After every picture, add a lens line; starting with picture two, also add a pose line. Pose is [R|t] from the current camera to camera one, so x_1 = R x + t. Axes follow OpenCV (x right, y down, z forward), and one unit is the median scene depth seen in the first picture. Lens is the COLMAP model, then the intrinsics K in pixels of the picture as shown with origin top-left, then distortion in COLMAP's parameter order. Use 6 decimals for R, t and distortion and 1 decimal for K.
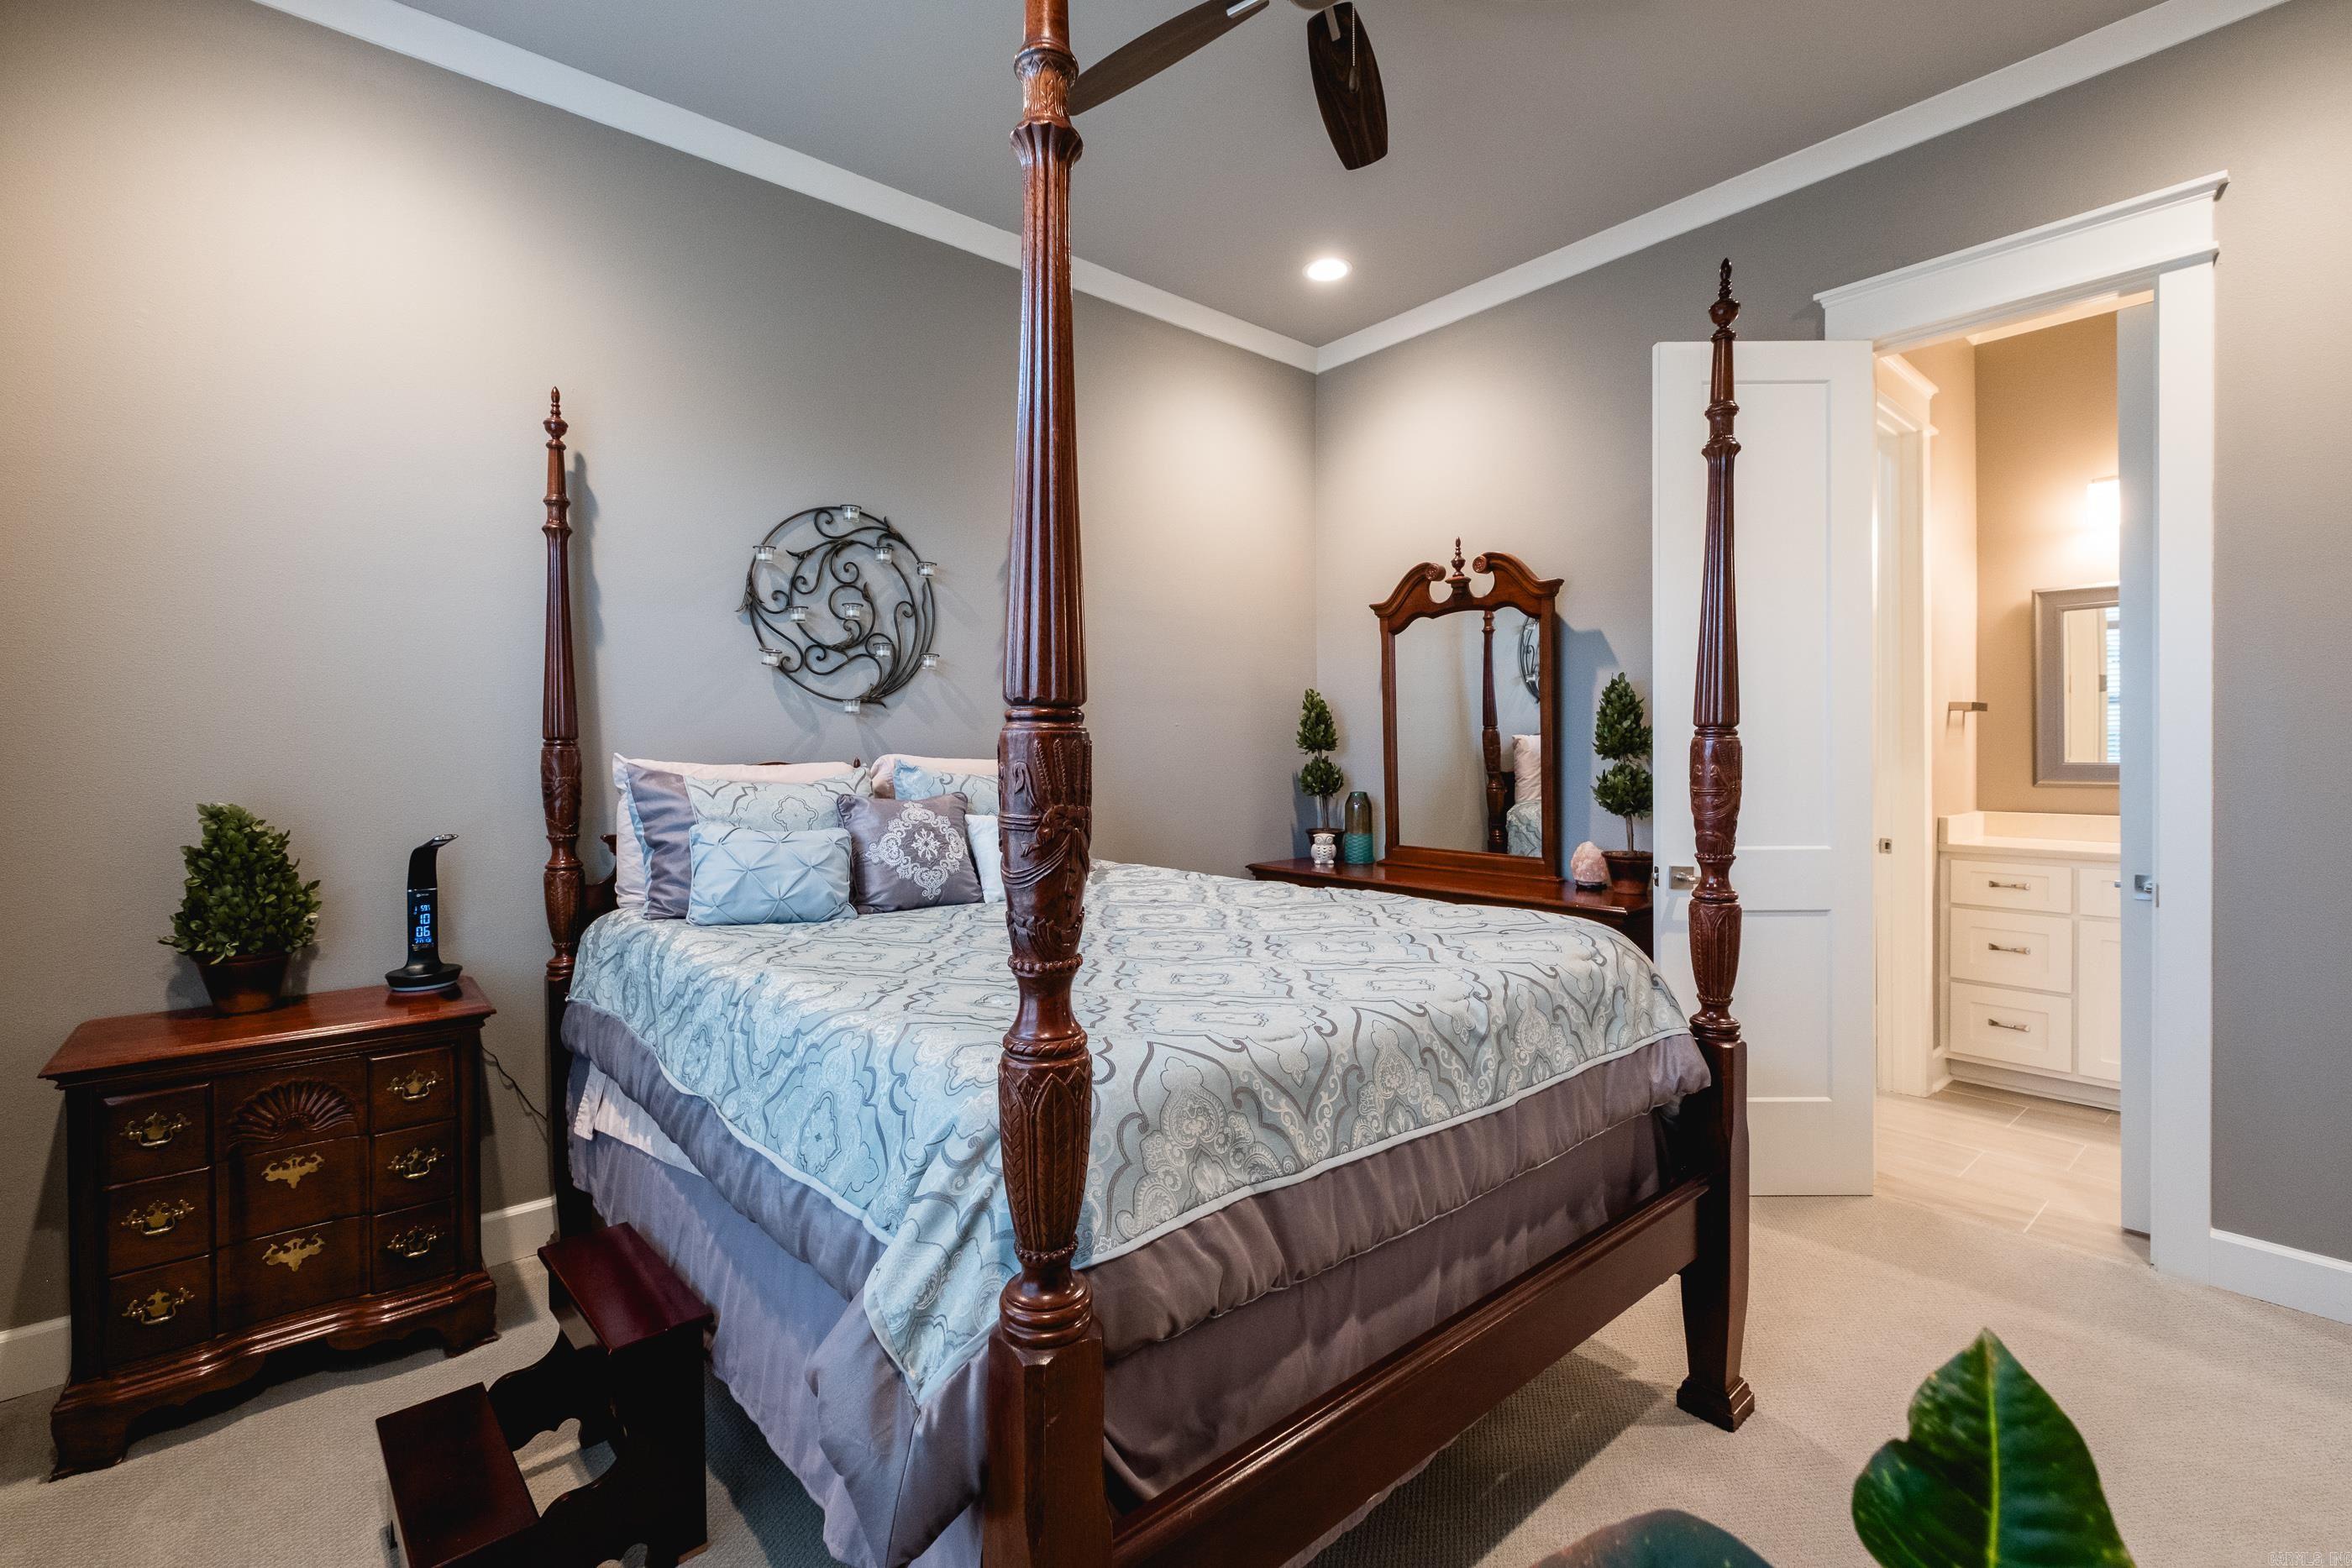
lens RADIAL K [[1017.1, 0, 1180.5], [0, 1017.1, 775.3], [0, 0, 1]] dist [0.008943, -0.006554]
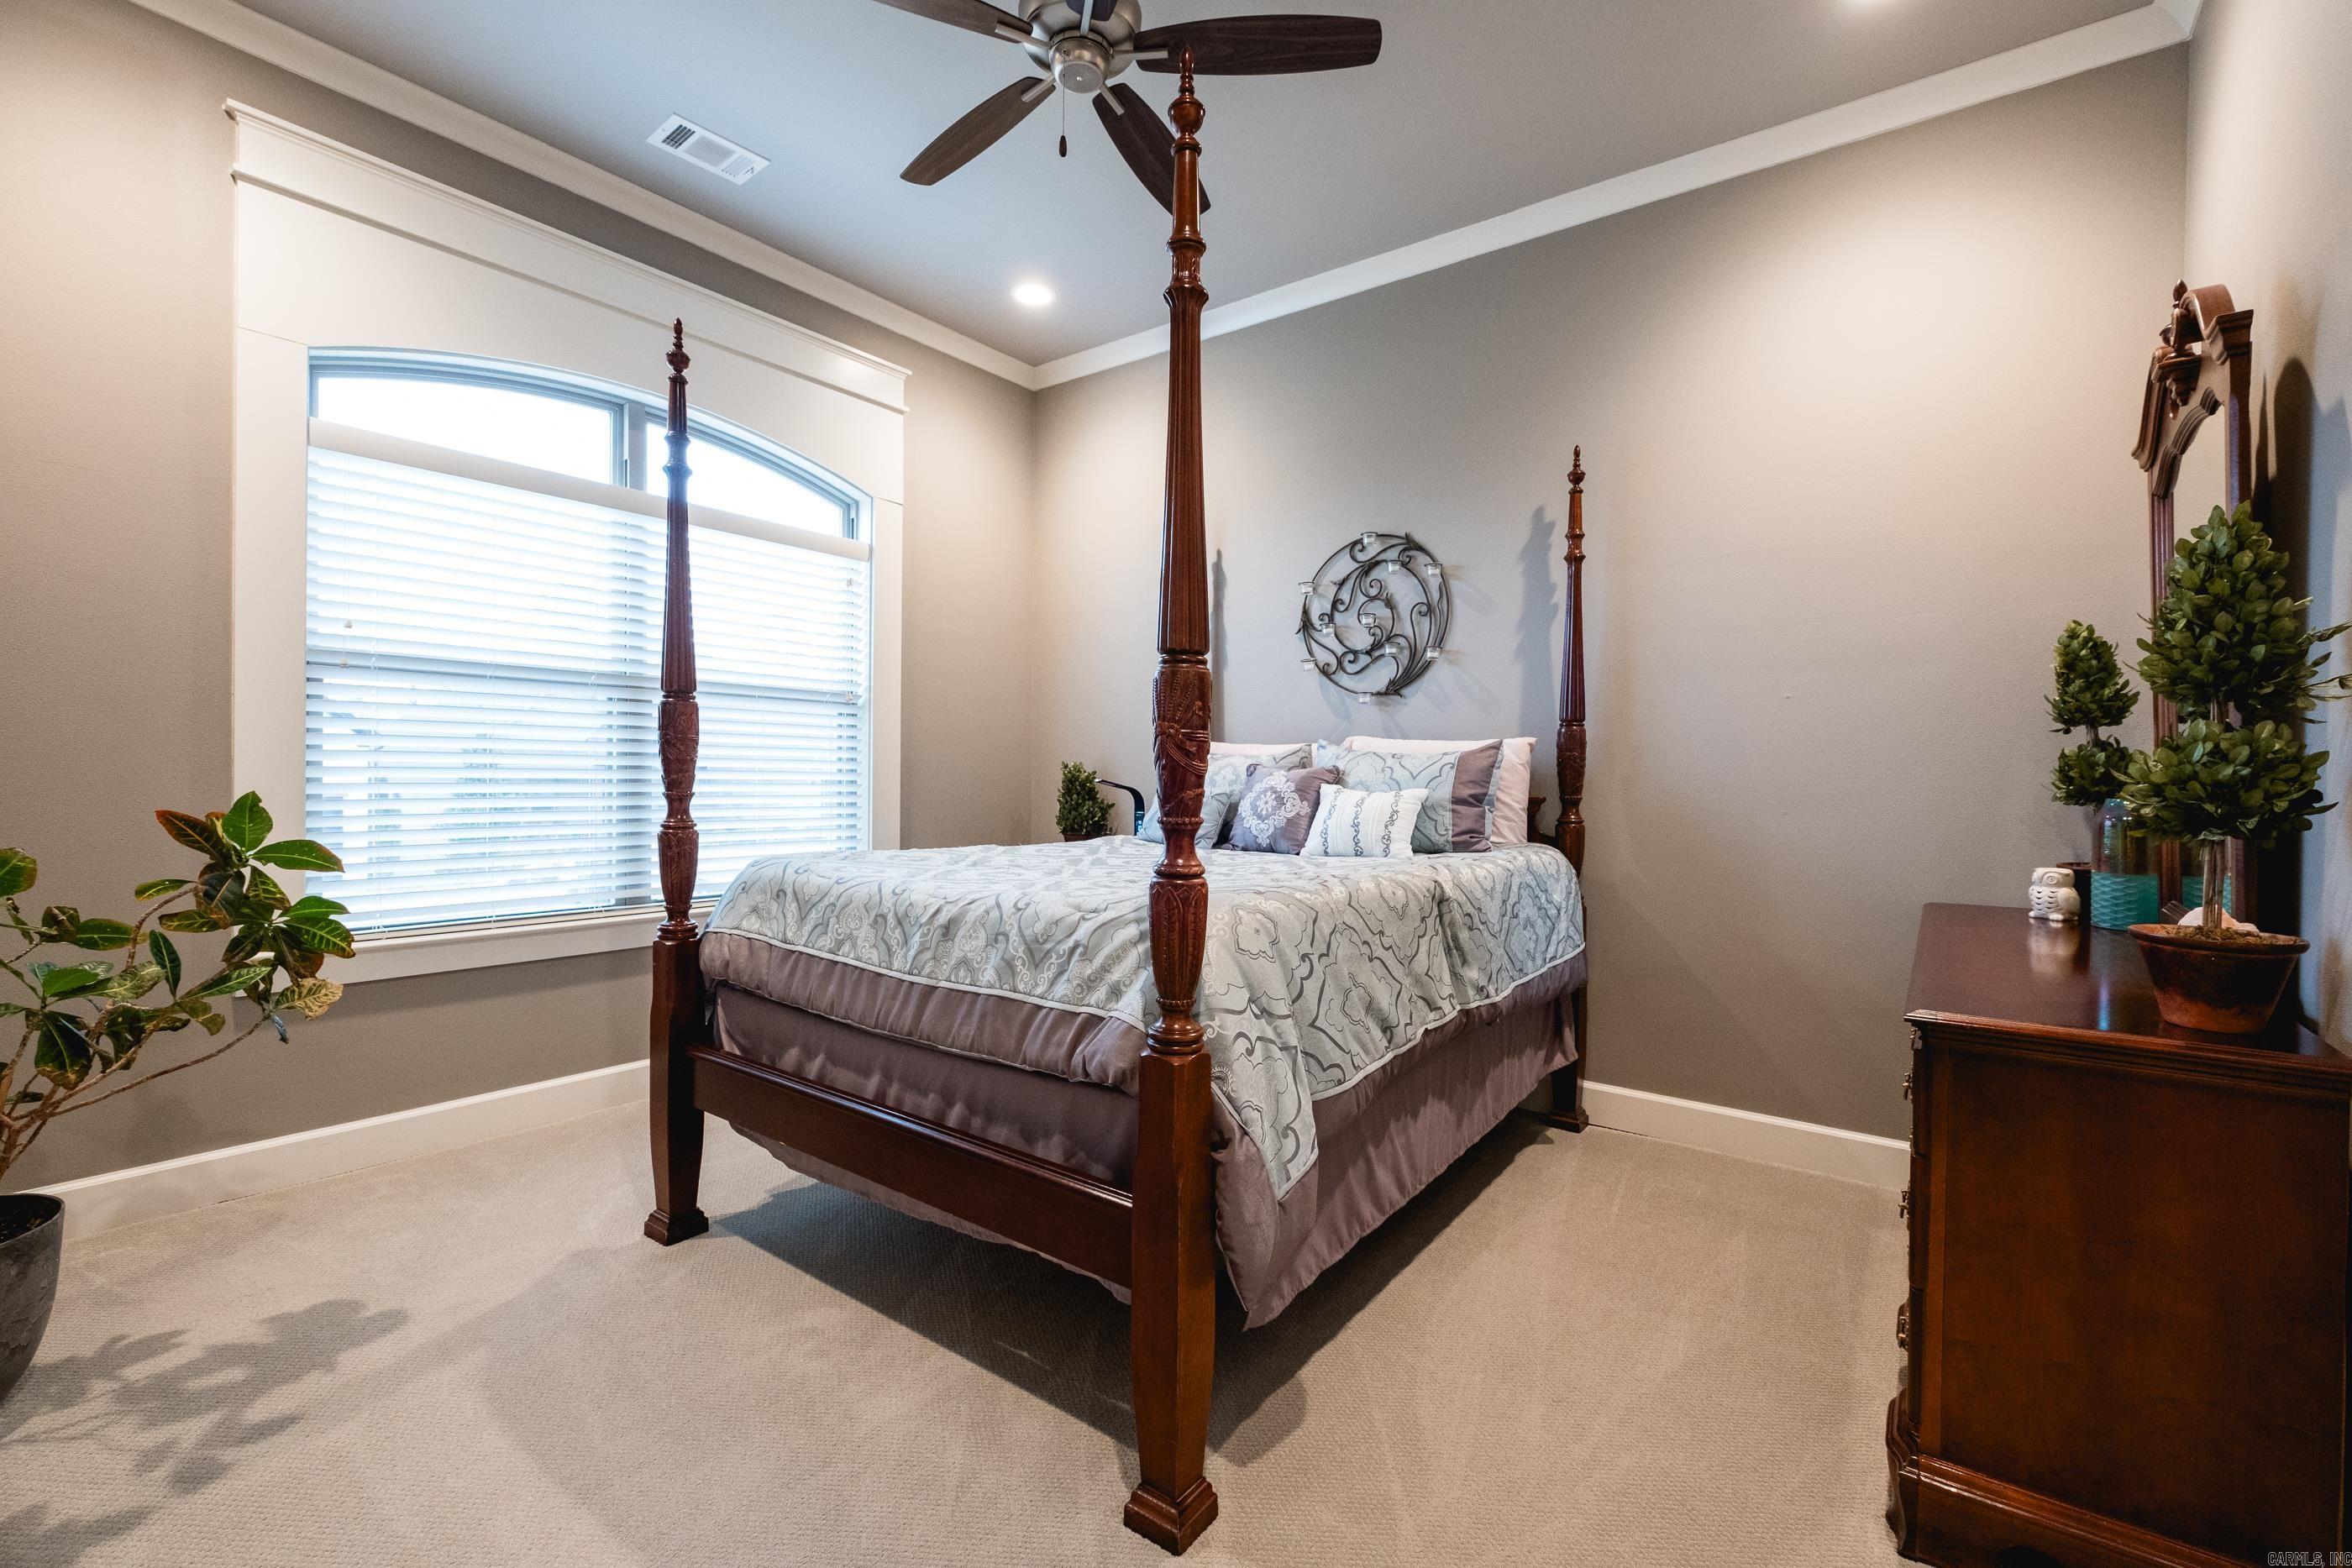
lens RADIAL K [[1017.1, 0, 1182.5], [0, 1017.1, 772.5], [0, 0, 1]] dist [0.008943, -0.006554]
pose [[0.216195, 0.008384, -0.976314, 0.820187], [-0.036540, 0.999332, 0.000490, 0.028463], [0.975666, 0.035569, 0.216357, 0.531584]]
